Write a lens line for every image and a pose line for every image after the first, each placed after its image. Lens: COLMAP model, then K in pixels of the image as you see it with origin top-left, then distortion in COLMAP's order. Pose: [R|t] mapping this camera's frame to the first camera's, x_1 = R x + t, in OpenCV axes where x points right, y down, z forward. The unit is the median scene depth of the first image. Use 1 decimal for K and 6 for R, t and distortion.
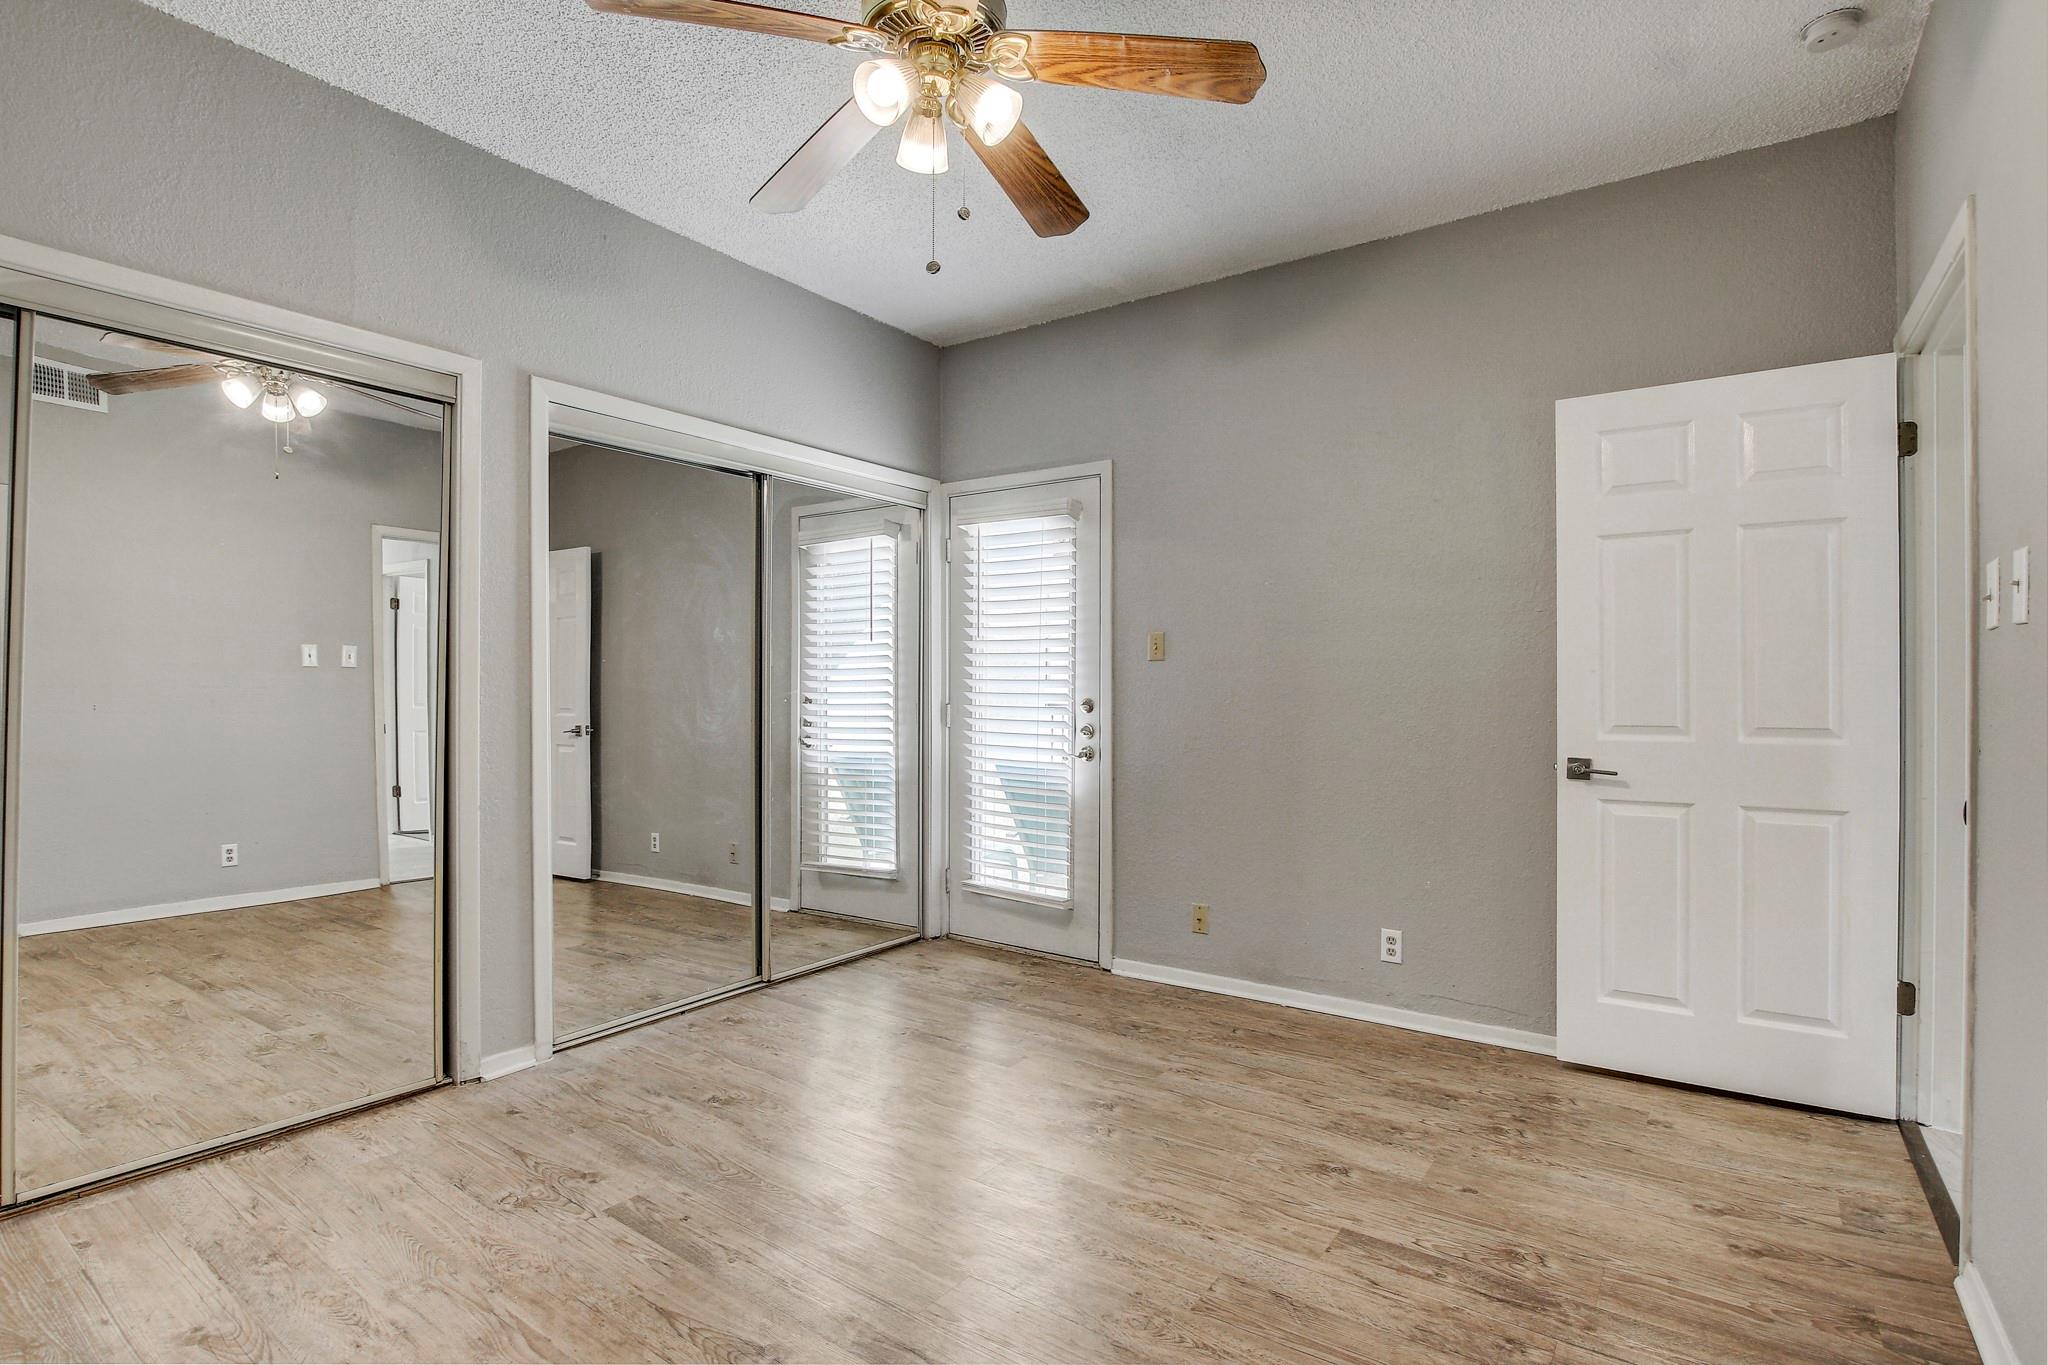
lens RADIAL K [[989.1, 0, 1019.0], [0, 989.1, 695.4], [0, 0, 1]] dist [-0.029176, 0.001705]
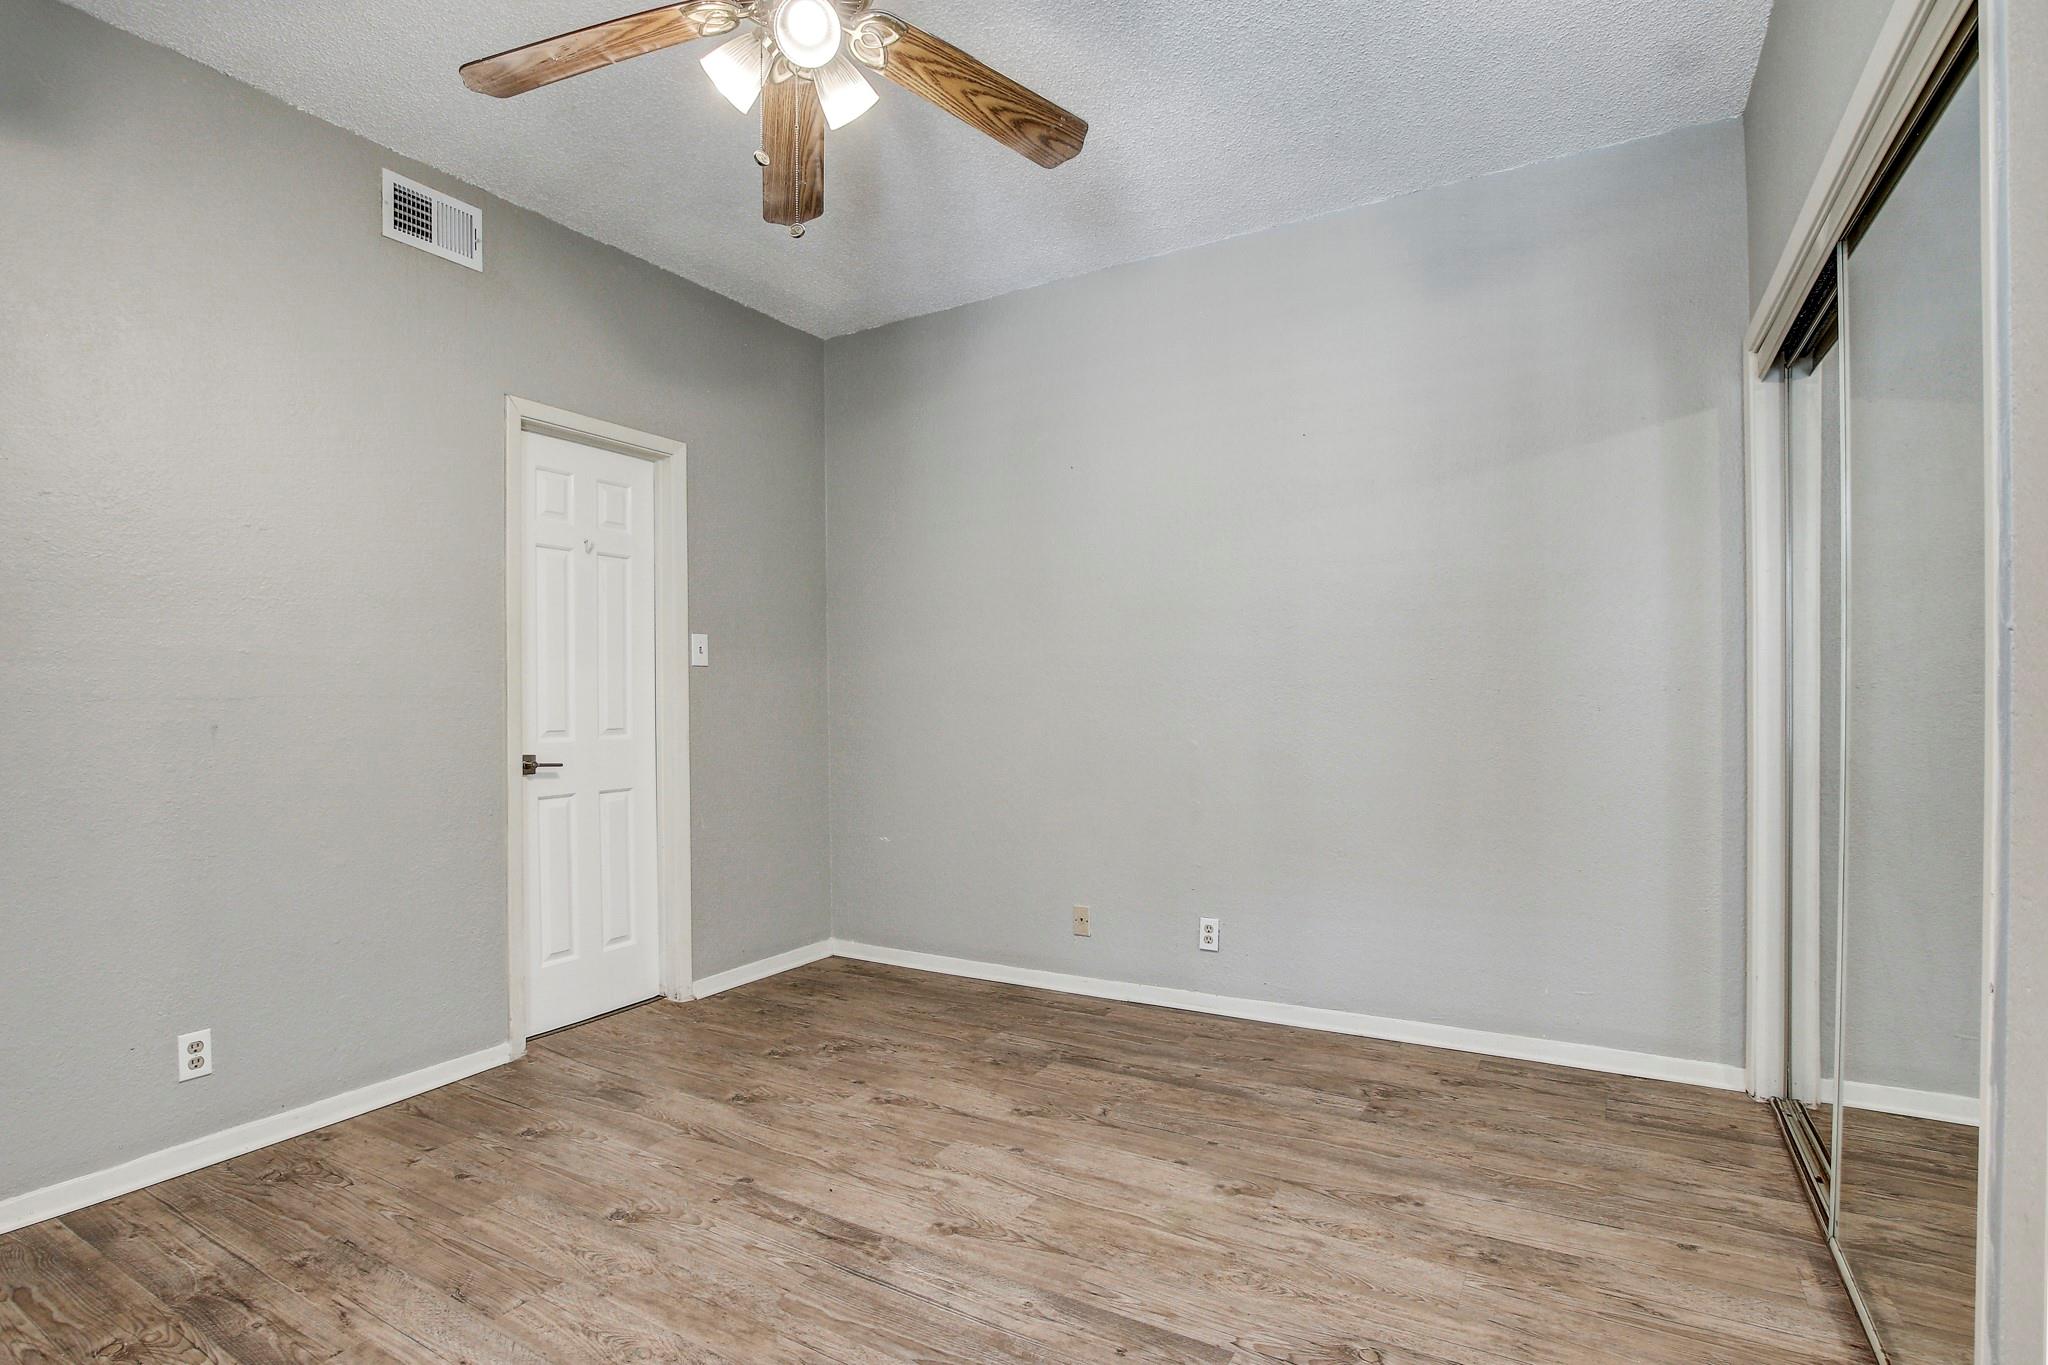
lens RADIAL K [[989.1, 0, 1019.0], [0, 989.1, 695.4], [0, 0, 1]] dist [-0.029176, 0.001705]
pose [[-0.996021, 0.007351, -0.088819, -0.156918], [0.006865, 0.999960, 0.005775, -0.003160], [0.088858, 0.005143, -0.996031, 1.454113]]
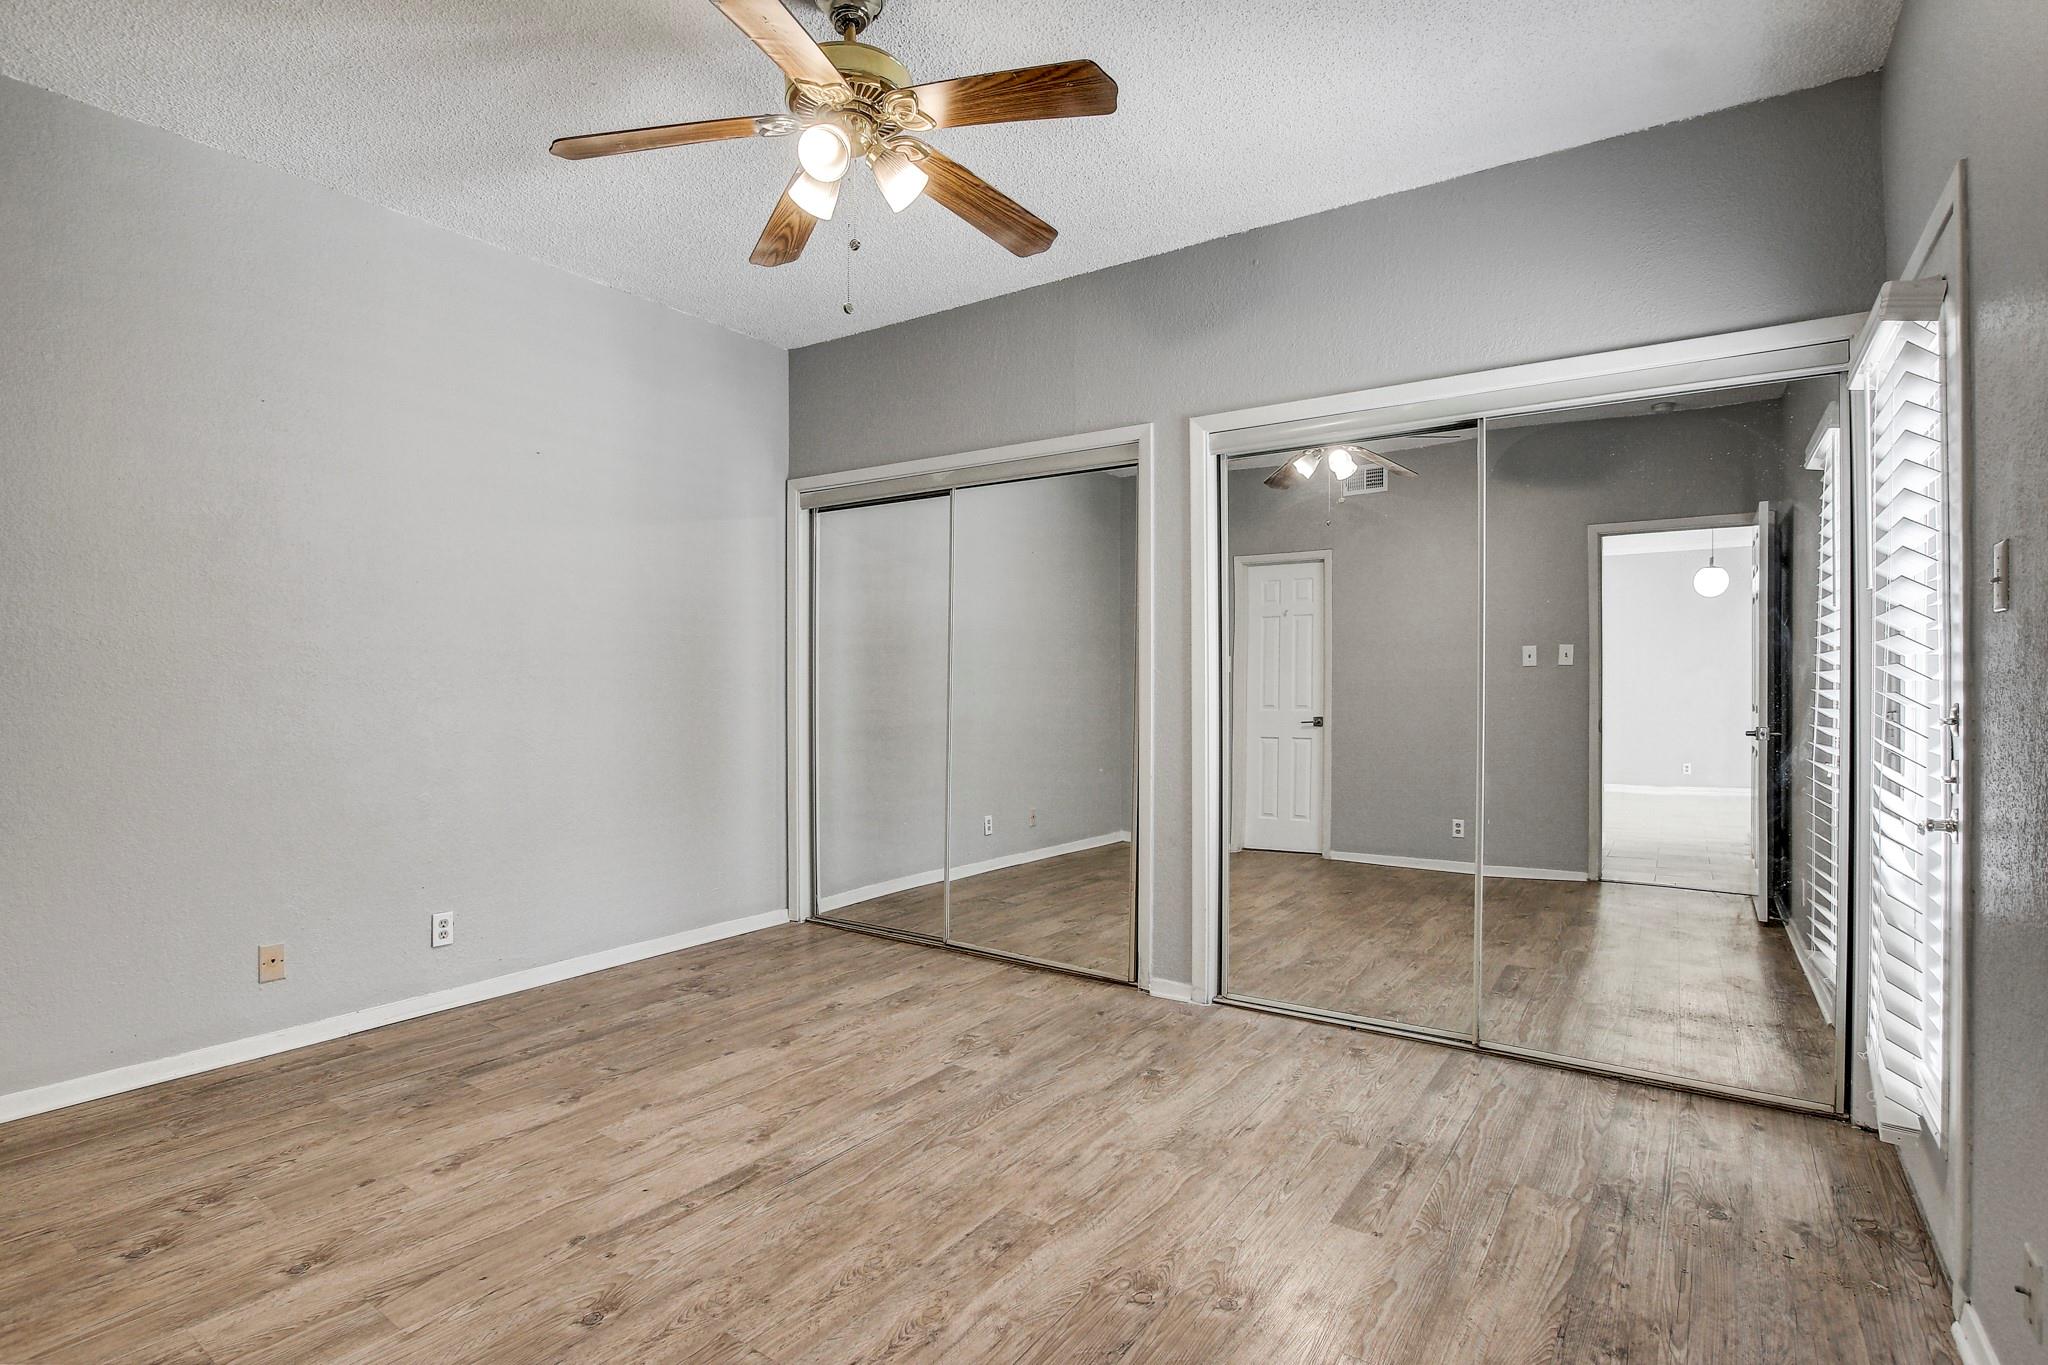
lens RADIAL K [[993.6, 0, 1024.0], [0, 993.6, 682.5], [0, 0, 1]] dist [-0.028863, 0.001371]
pose [[0.015465, -0.004401, -0.999871, 0.787071], [-0.011773, 0.999920, -0.004583, 0.001760], [0.999811, 0.011842, 0.015412, 0.884342]]
